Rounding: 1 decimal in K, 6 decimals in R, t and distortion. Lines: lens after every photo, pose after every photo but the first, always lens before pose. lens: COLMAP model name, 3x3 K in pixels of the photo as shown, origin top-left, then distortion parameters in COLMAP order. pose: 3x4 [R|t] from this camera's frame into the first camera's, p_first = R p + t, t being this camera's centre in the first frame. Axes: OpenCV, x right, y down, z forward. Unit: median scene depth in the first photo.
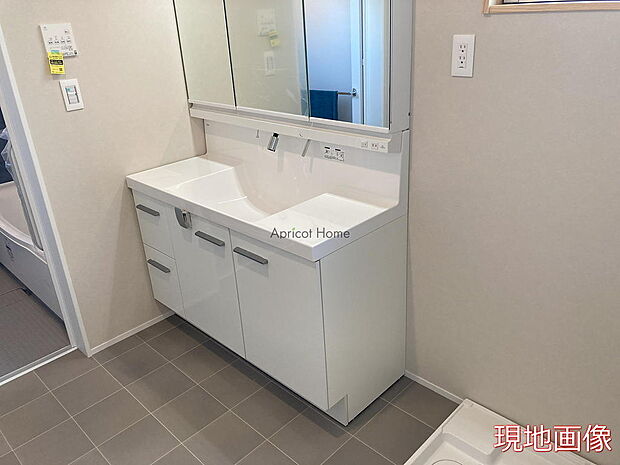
lens RADIAL K [[512.2, 0, 310.1], [0, 512.2, 227.5], [0, 0, 1]] dist [0.008270, -0.008214]
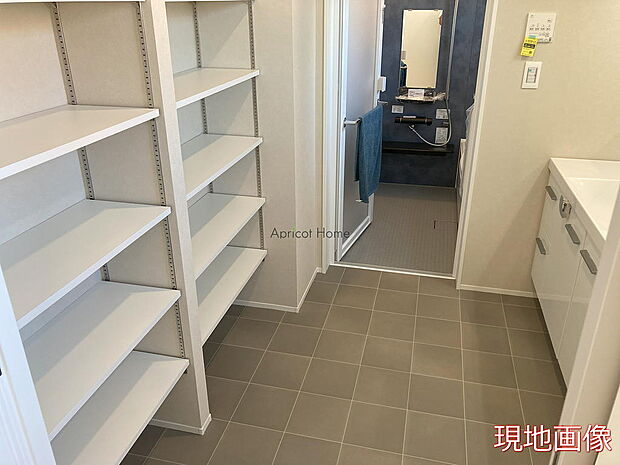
lens RADIAL K [[512.2, 0, 309.2], [0, 512.2, 234.2], [0, 0, 1]] dist [0.008270, -0.008214]
pose [[0.506046, 0.408490, -0.759640, 0.300257], [-0.371972, 0.897982, 0.235087, -0.021863], [0.778174, 0.163599, 0.606367, -0.032058]]
